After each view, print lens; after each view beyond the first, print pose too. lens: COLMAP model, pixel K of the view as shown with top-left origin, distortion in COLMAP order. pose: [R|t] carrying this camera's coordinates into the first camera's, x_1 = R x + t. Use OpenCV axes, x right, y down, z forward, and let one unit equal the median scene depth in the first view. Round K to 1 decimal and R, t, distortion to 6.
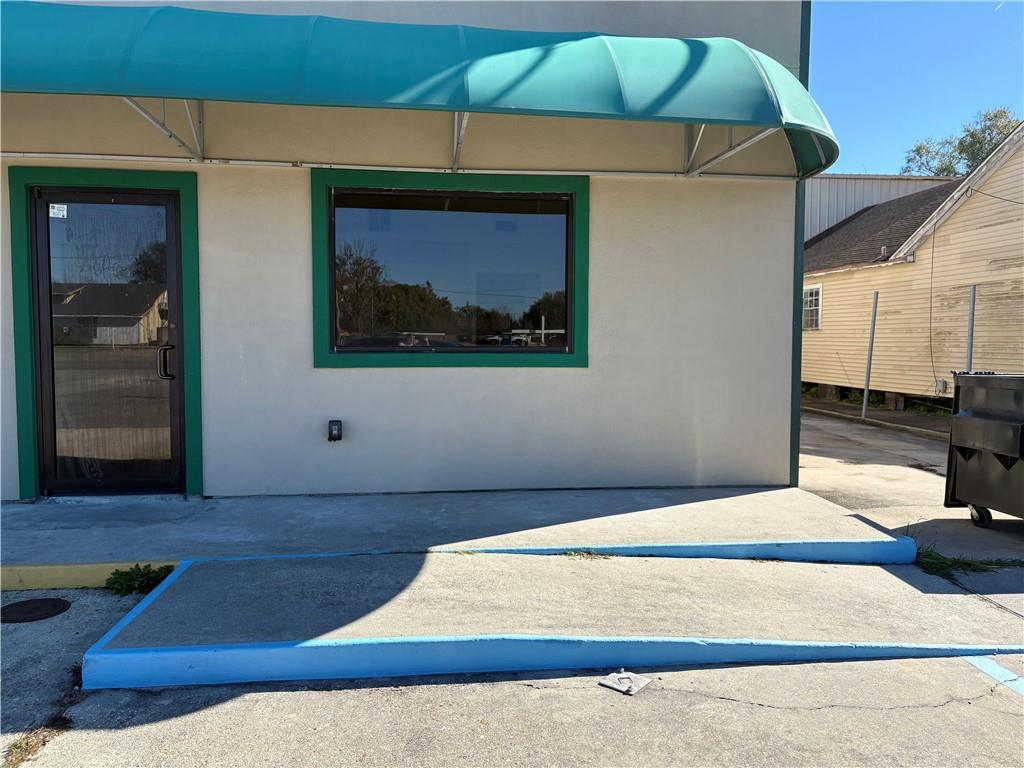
lens RADIAL K [[776.6, 0, 510.1], [0, 776.6, 384.7], [0, 0, 1]] dist [0.008499, 0.001524]
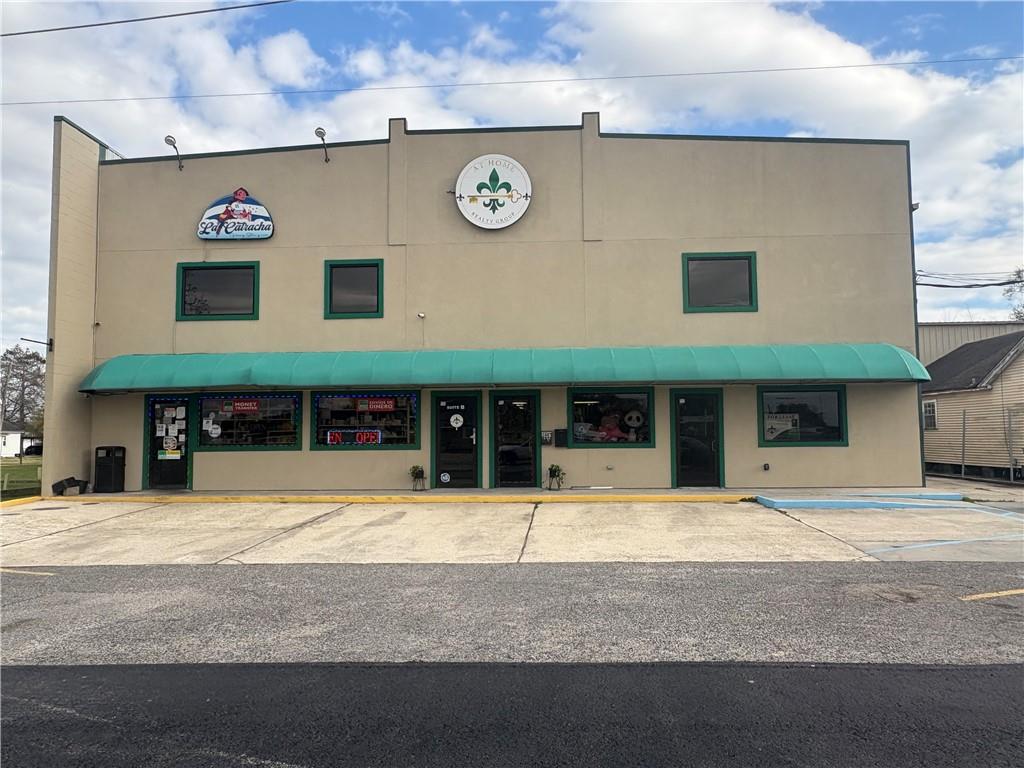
lens RADIAL K [[718.8, 0, 513.8], [0, 718.8, 383.5], [0, 0, 1]] dist [-0.006281, -0.001503]
pose [[0.986648, -0.021174, -0.161482, -0.256863], [-0.000245, 0.991319, -0.131478, 0.035806], [0.162865, 0.129762, 0.978078, -0.697042]]
